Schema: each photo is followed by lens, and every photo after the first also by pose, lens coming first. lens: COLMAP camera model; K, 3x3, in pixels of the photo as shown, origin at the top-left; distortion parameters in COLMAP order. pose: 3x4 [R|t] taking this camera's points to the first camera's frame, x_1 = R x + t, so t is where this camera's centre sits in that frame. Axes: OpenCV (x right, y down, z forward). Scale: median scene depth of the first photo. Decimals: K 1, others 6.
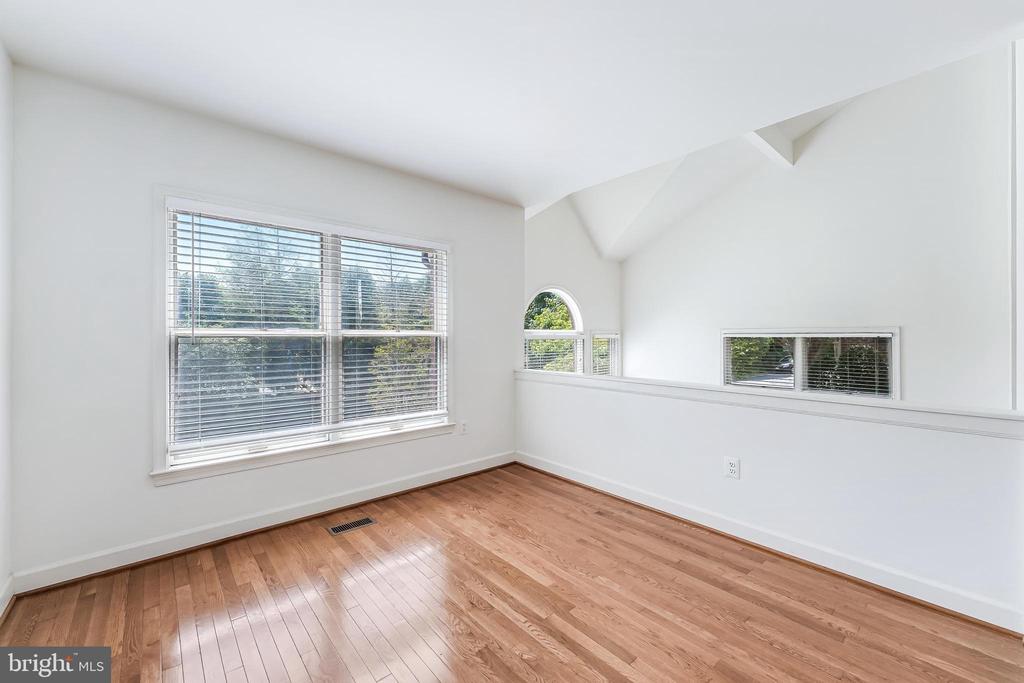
lens RADIAL K [[411.4, 0, 513.5], [0, 411.4, 335.2], [0, 0, 1]] dist [0.001960, -0.001660]
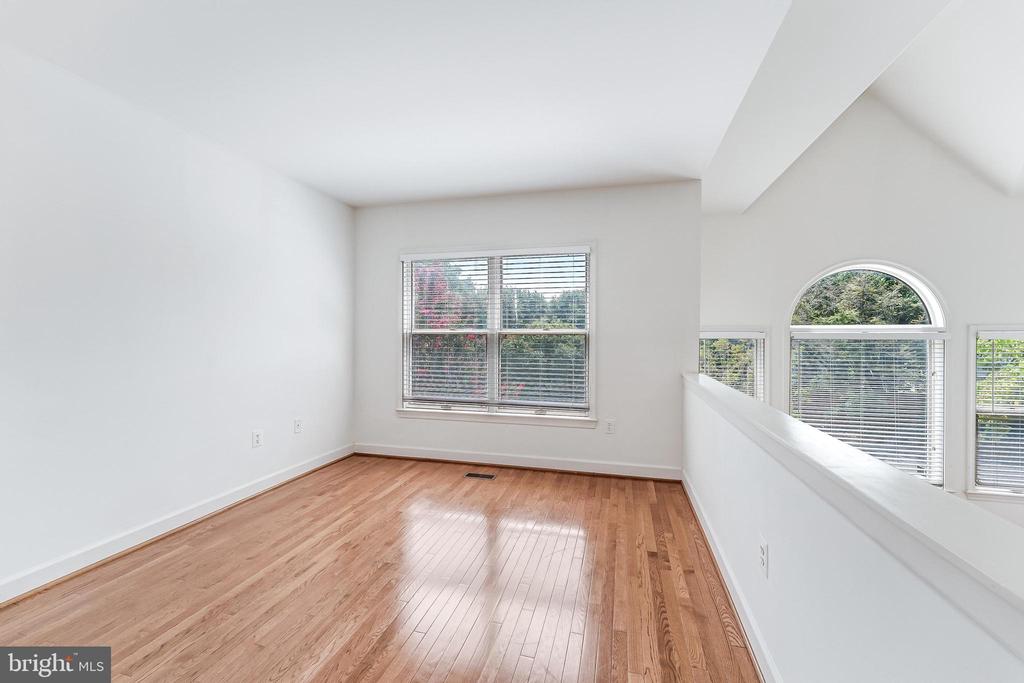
lens RADIAL K [[411.4, 0, 513.5], [0, 411.4, 331.3], [0, 0, 1]] dist [0.001960, -0.001660]
pose [[0.559470, -0.007712, -0.828815, 0.698821], [-0.001426, 0.999946, -0.010266, 0.007780], [0.828850, 0.006926, 0.559429, 0.313445]]
